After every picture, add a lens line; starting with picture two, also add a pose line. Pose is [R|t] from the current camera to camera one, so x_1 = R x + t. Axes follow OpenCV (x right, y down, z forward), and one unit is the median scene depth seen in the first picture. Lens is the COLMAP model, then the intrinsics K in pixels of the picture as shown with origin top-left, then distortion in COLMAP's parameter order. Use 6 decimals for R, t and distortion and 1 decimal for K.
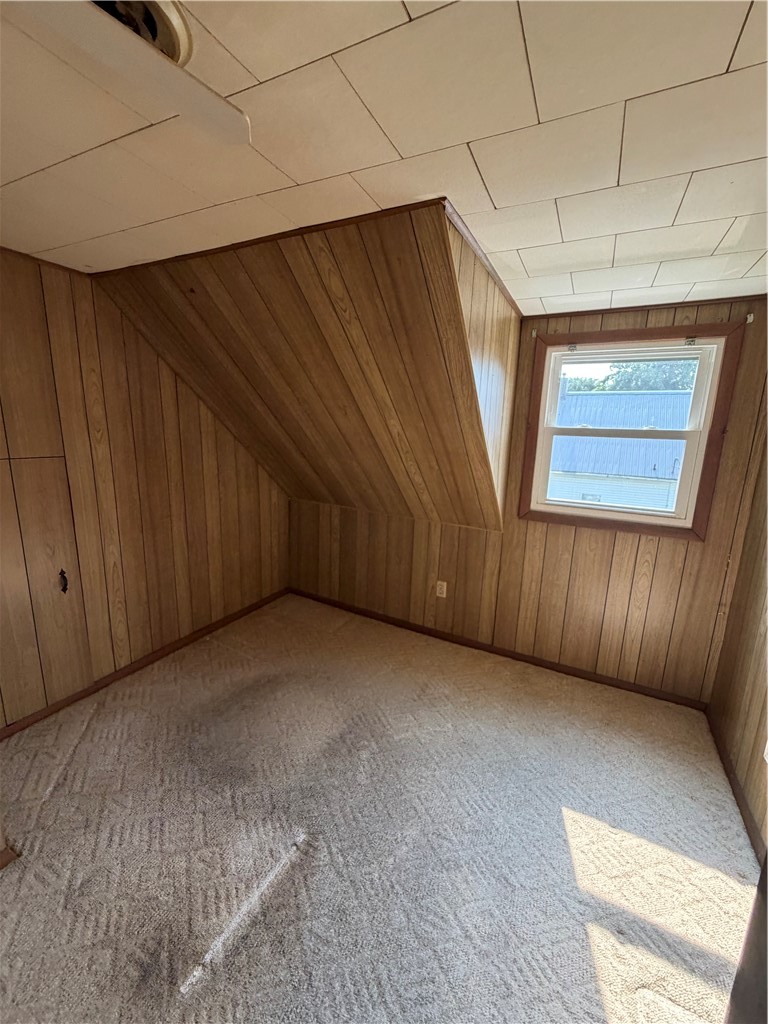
lens RADIAL K [[409.6, 0, 383.9], [0, 409.6, 508.3], [0, 0, 1]] dist [-0.001652, 0.001170]
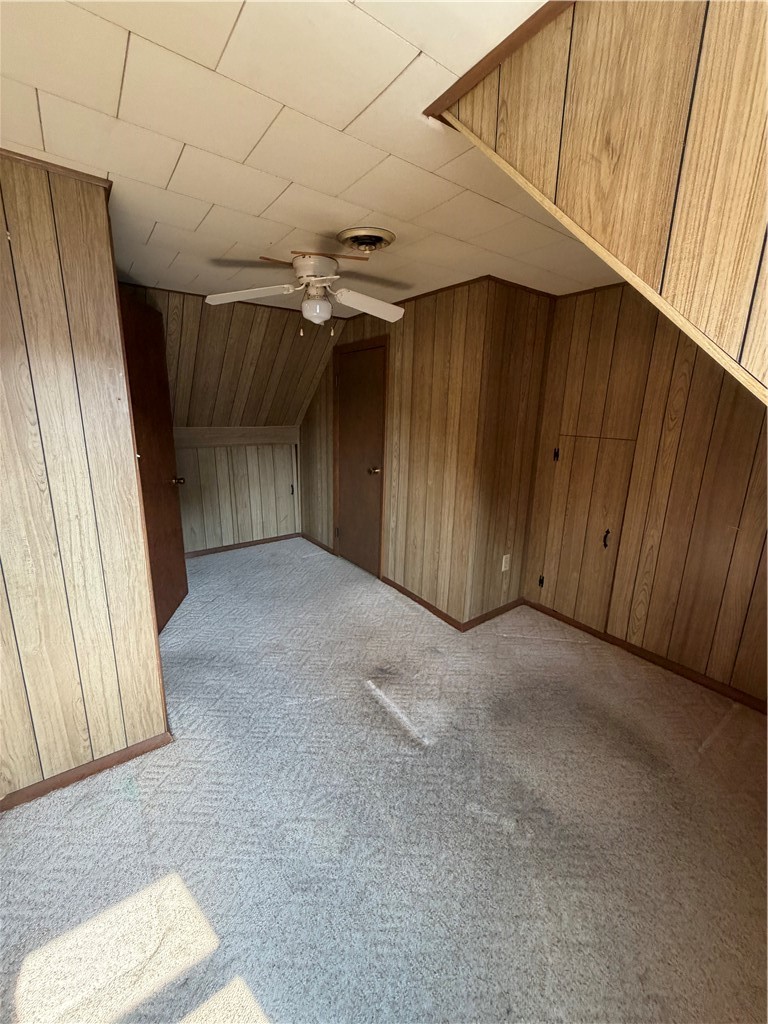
lens RADIAL K [[409.6, 0, 383.9], [0, 409.6, 508.3], [0, 0, 1]] dist [-0.001652, 0.001170]
pose [[-0.452021, 0.167628, -0.876115, 0.645450], [-0.215505, 0.932566, 0.289616, -0.132242], [0.865584, 0.319720, -0.385415, 0.913902]]
